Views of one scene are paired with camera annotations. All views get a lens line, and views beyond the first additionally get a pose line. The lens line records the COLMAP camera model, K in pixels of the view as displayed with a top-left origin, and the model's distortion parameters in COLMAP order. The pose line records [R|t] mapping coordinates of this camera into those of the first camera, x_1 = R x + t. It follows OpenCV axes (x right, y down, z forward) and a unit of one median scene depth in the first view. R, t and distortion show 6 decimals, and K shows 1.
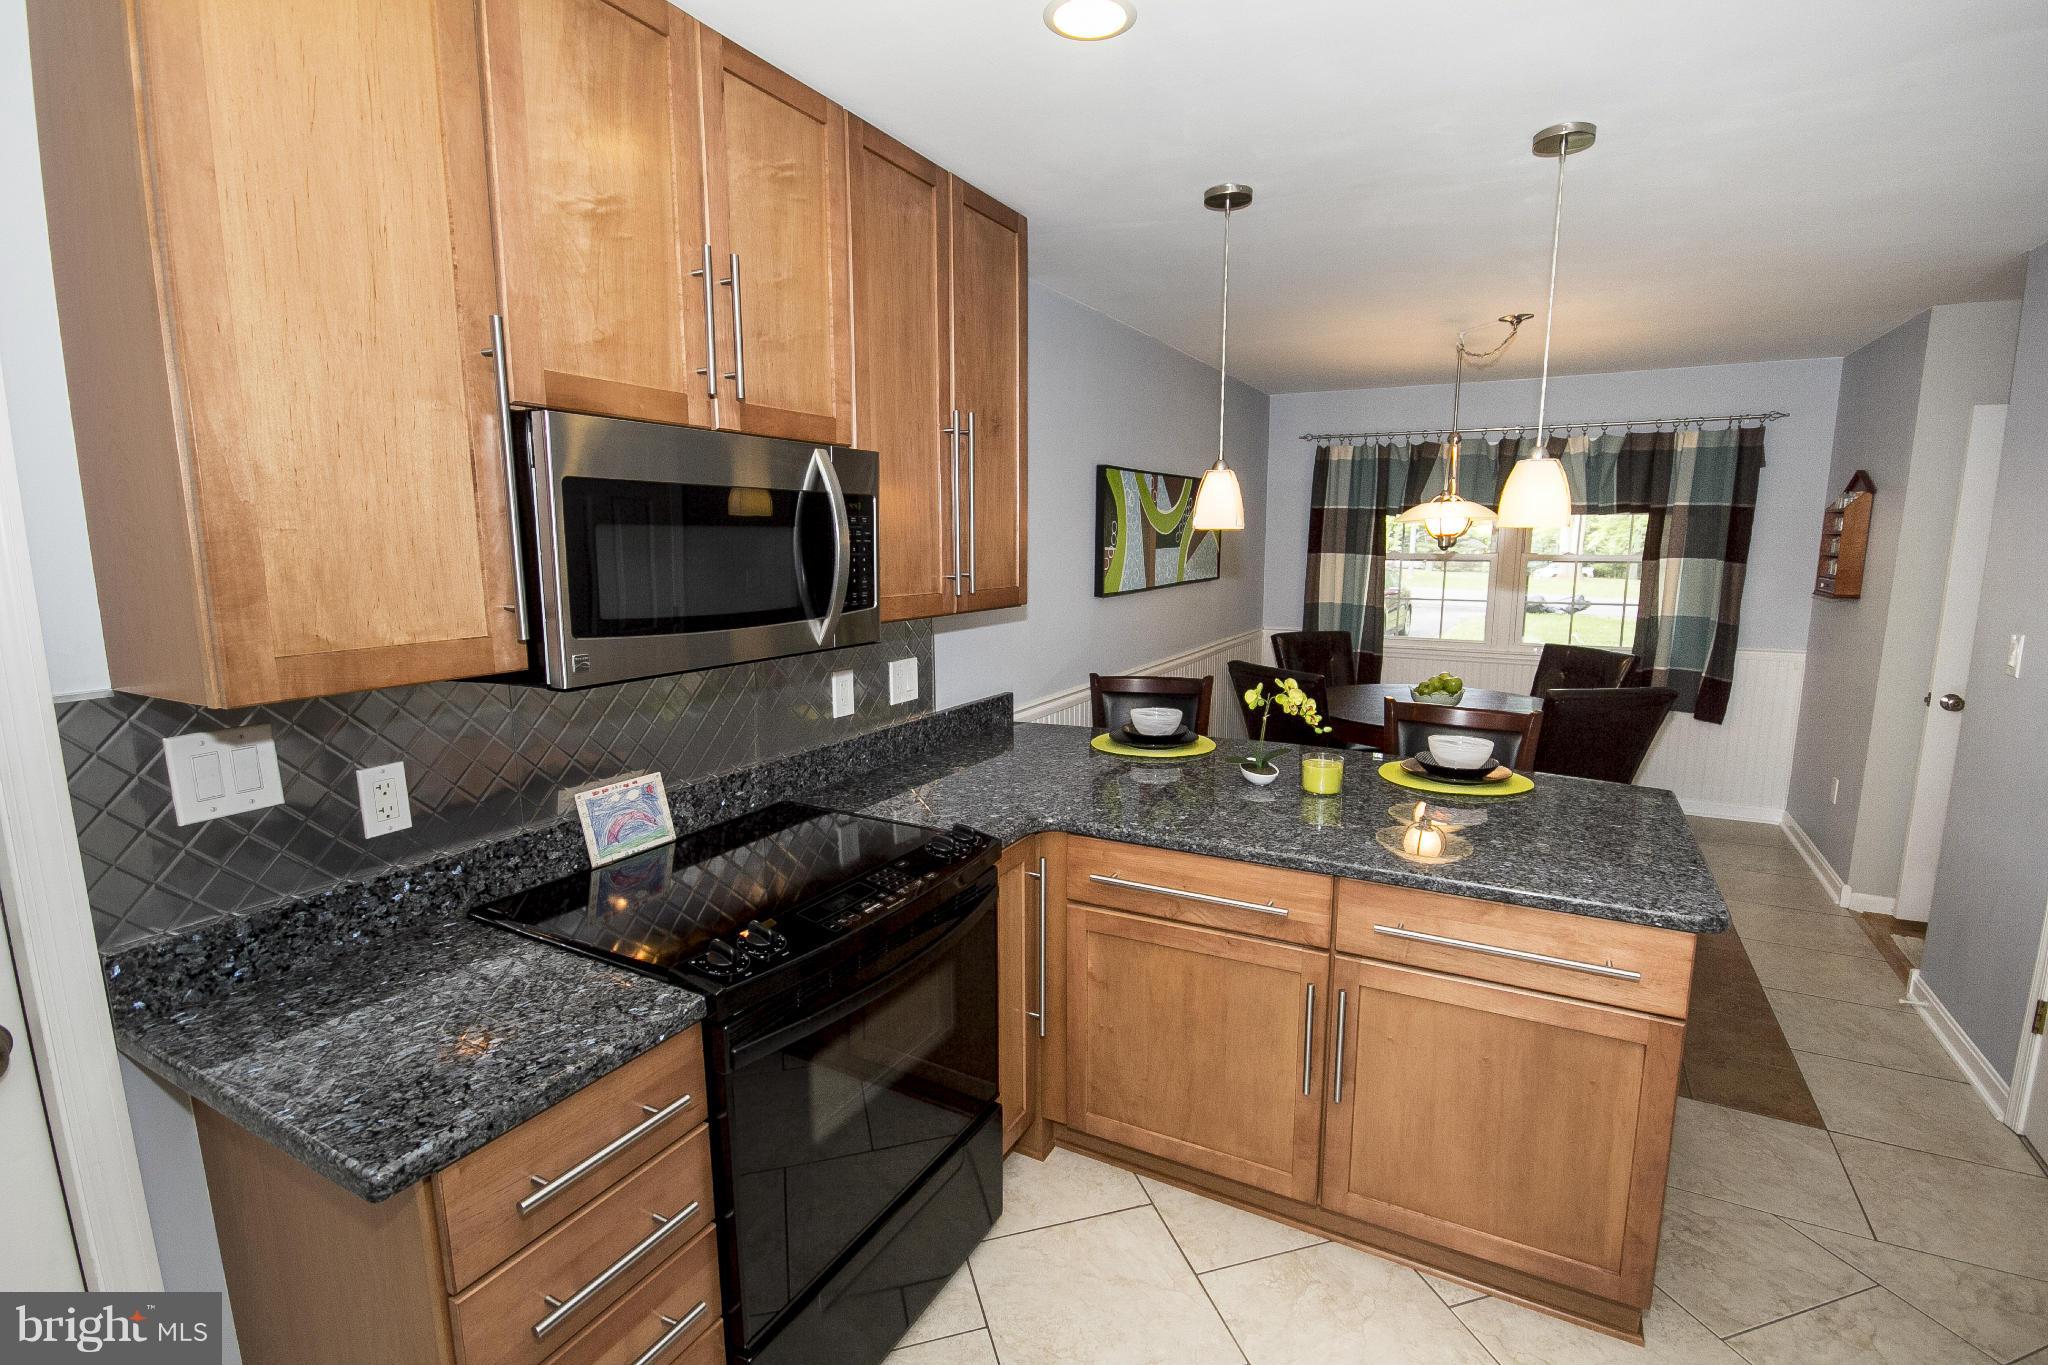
lens RADIAL K [[950.0, 0, 1026.6], [0, 950.0, 687.0], [0, 0, 1]] dist [-0.010080, -0.000984]
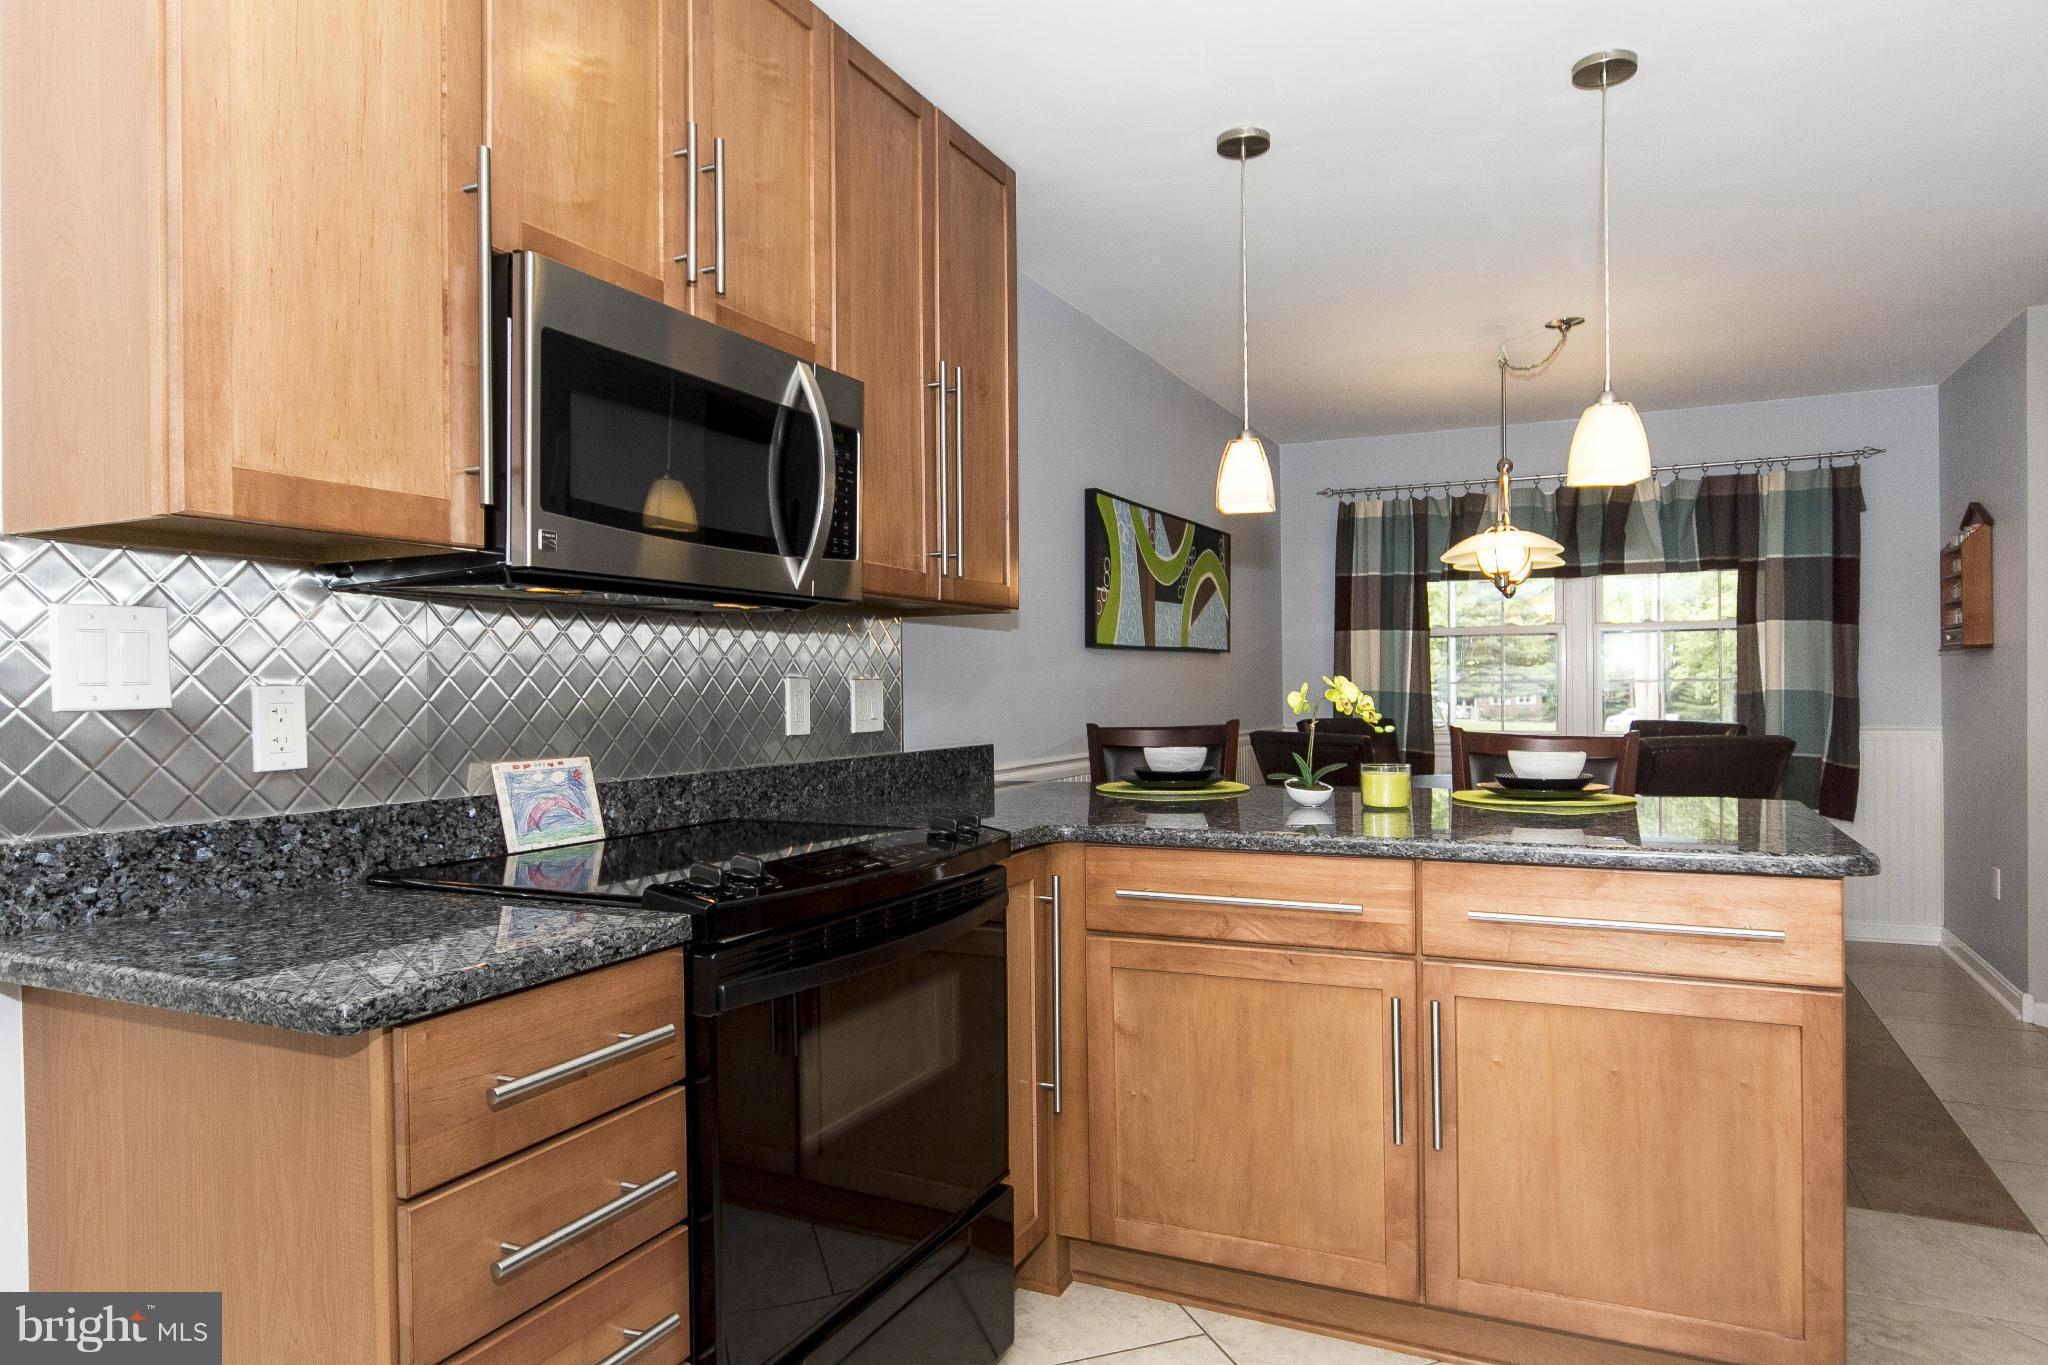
lens RADIAL K [[1244.0, 0, 1024.0], [0, 1244.0, 682.5], [0, 0, 1]] dist [-0.008937, 0.000442]
pose [[0.998661, -0.006988, 0.051264, -0.068478], [0.015223, 0.986662, -0.162068, 0.203751], [-0.049448, 0.162631, 0.985447, -0.076460]]
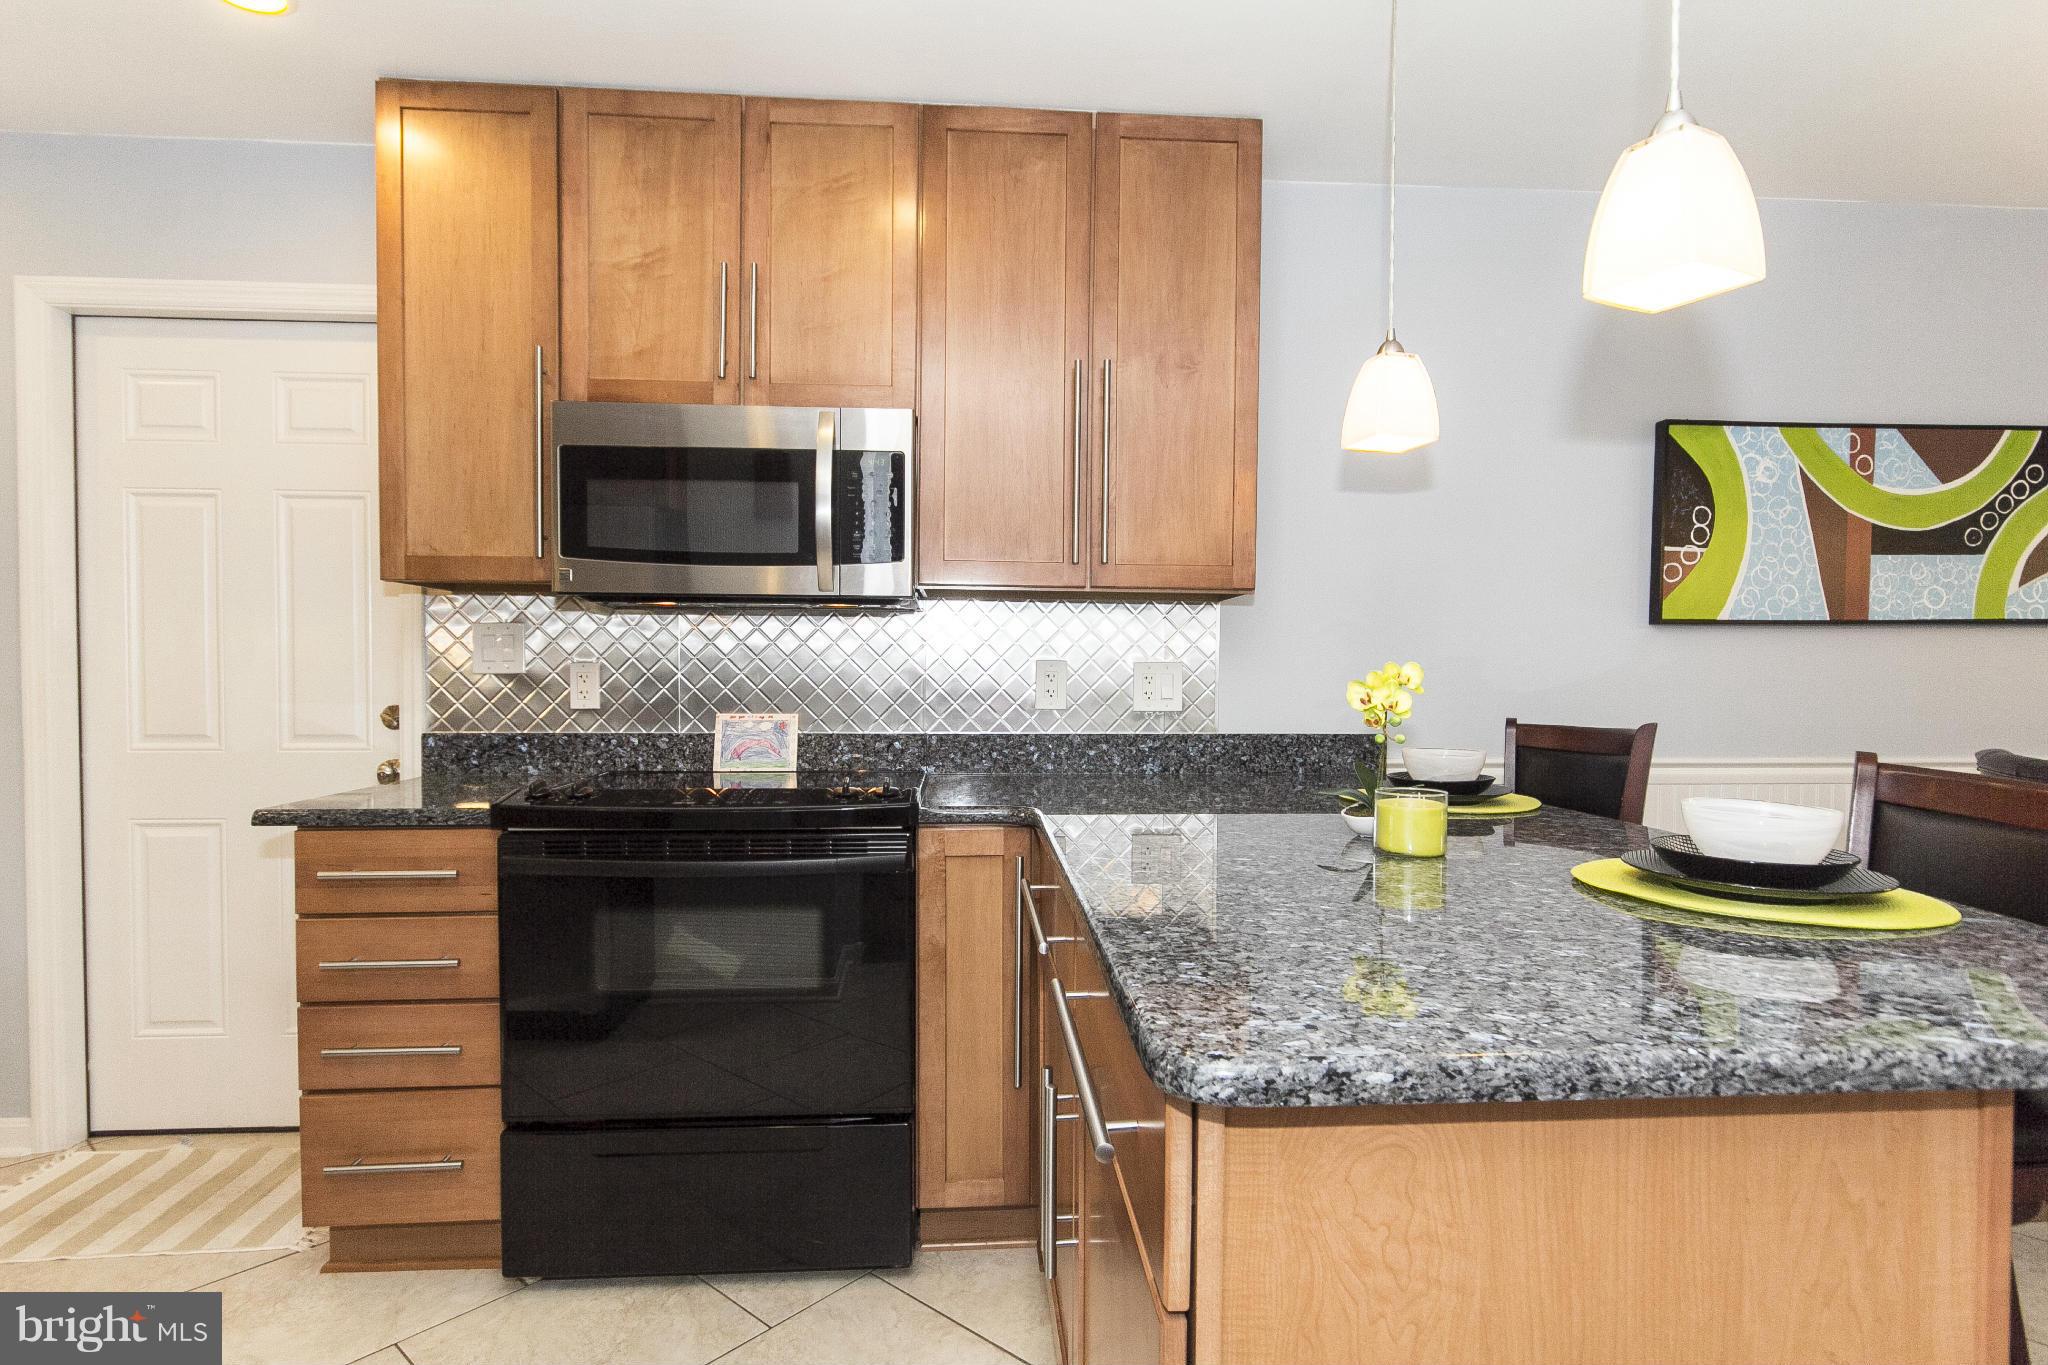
lens RADIAL K [[1027.0, 0, 1026.7], [0, 1027.0, 690.7], [0, 0, 1]] dist [-0.009650, -0.000181]
pose [[0.537892, 0.022516, -0.842713, 0.827183], [-0.140050, 0.988139, -0.062991, 0.100819], [0.831299, 0.151904, 0.534666, 0.549598]]
